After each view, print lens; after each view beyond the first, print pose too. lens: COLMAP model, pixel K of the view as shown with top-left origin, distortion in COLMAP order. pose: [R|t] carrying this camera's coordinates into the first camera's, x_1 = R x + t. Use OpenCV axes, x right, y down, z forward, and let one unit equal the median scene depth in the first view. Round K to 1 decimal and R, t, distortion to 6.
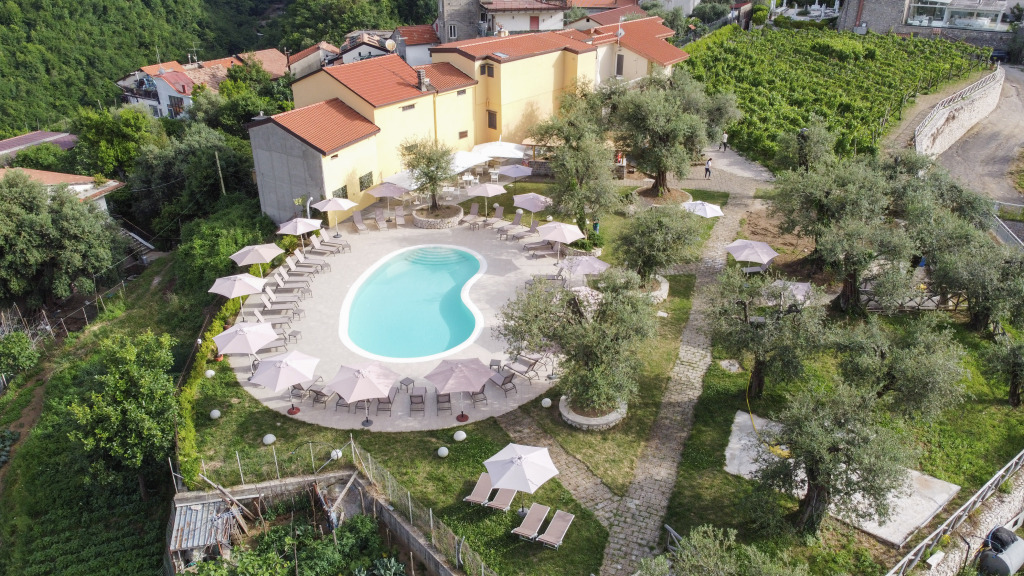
lens RADIAL K [[746.6, 0, 508.9], [0, 746.6, 284.3], [0, 0, 1]] dist [0.000772, -0.004381]
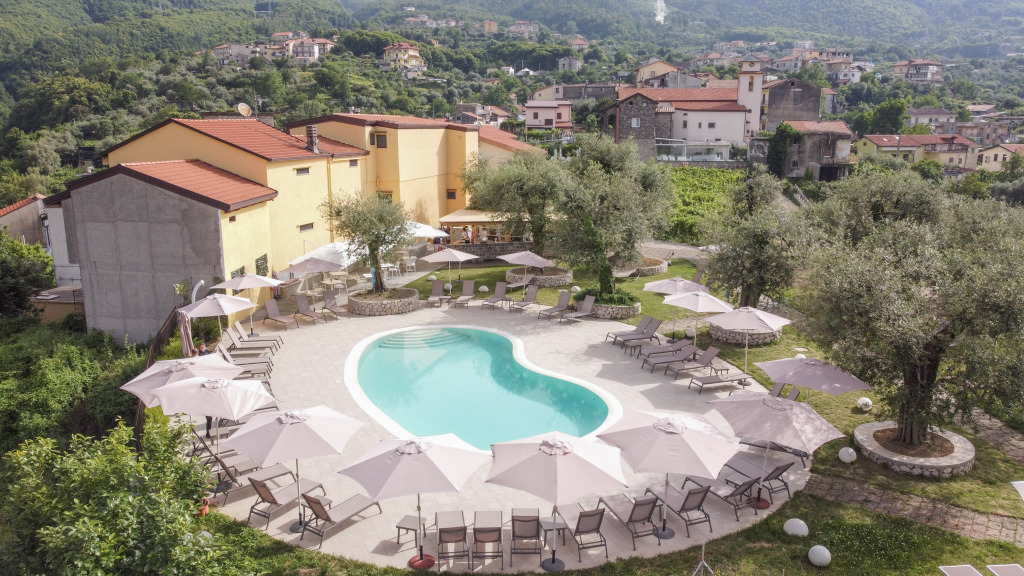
lens RADIAL K [[746.6, 0, 508.9], [0, 746.6, 284.3], [0, 0, 1]] dist [0.000772, -0.004381]
pose [[0.941062, -0.076739, 0.329412, -0.208178], [0.143576, 0.972454, -0.183626, 0.034940], [-0.306247, 0.220099, 0.926158, 0.311402]]
